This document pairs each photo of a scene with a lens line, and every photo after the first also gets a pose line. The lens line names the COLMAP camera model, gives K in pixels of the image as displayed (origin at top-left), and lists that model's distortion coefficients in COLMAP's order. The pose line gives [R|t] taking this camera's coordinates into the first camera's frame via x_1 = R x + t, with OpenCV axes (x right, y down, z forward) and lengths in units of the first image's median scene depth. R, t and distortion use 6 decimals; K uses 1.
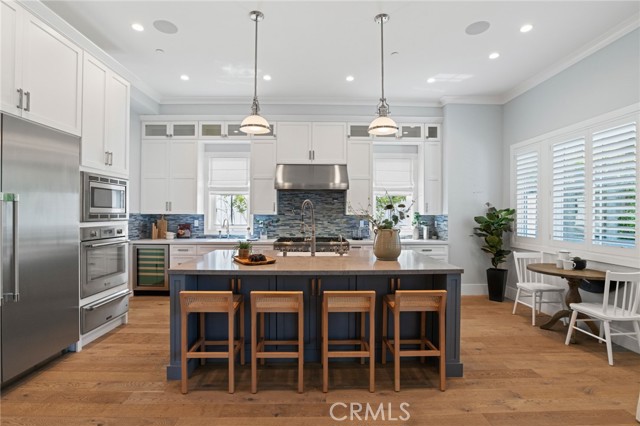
lens RADIAL K [[303.0, 0, 318.2], [0, 303.0, 213.9], [0, 0, 1]] dist [-0.061323, 0.023792]
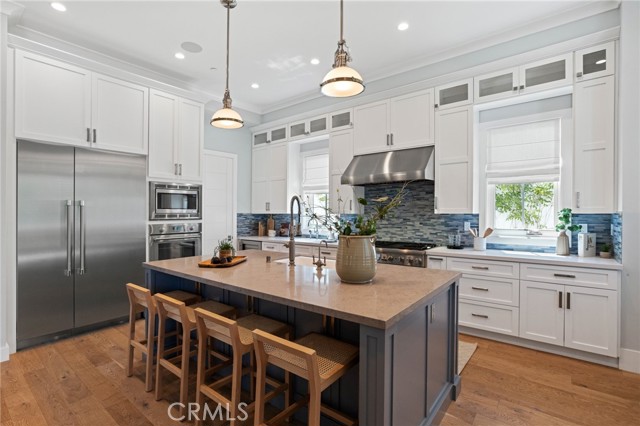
lens RADIAL K [[305.5, 0, 315.1], [0, 305.5, 213.3], [0, 0, 1]] dist [-0.016960, 0.000804]
pose [[0.763998, -0.004886, -0.645200, 0.369978], [0.005780, 0.999983, -0.000728, 0.001011], [0.645193, -0.003173, 0.764013, 0.266282]]
